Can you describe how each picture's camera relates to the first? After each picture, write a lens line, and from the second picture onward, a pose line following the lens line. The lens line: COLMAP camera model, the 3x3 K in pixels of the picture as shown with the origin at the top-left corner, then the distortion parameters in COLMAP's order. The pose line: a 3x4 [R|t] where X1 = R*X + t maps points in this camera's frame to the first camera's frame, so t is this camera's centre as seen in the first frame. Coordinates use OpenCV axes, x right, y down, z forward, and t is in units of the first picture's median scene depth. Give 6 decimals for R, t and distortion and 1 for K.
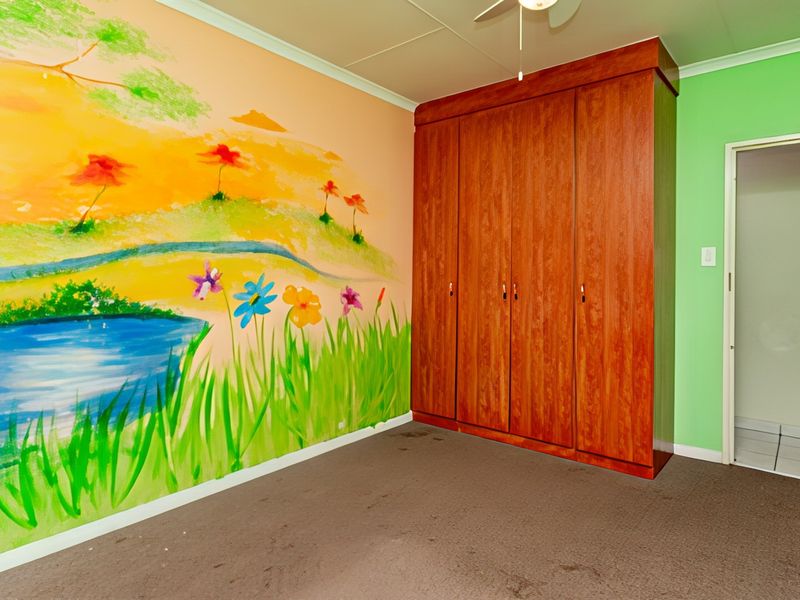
lens RADIAL K [[481.4, 0, 400.0], [0, 481.4, 300.0], [0, 0, 1]] dist [0.001806, 0.002342]
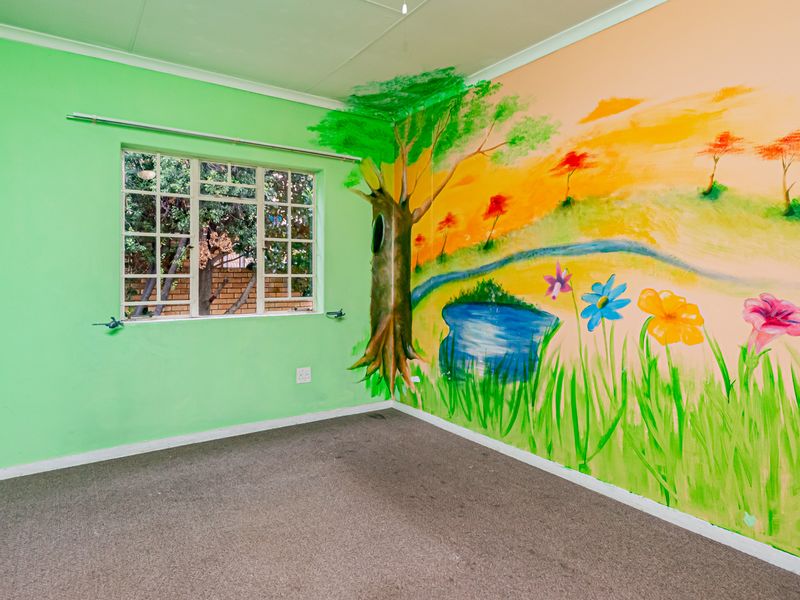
lens RADIAL K [[481.4, 0, 400.0], [0, 481.4, 300.0], [0, 0, 1]] dist [0.001806, 0.002342]
pose [[-0.264406, 0.045608, -0.963332, 0.778330], [-0.054250, 0.996596, 0.062073, -0.046882], [0.962884, 0.068674, -0.261032, 0.959400]]
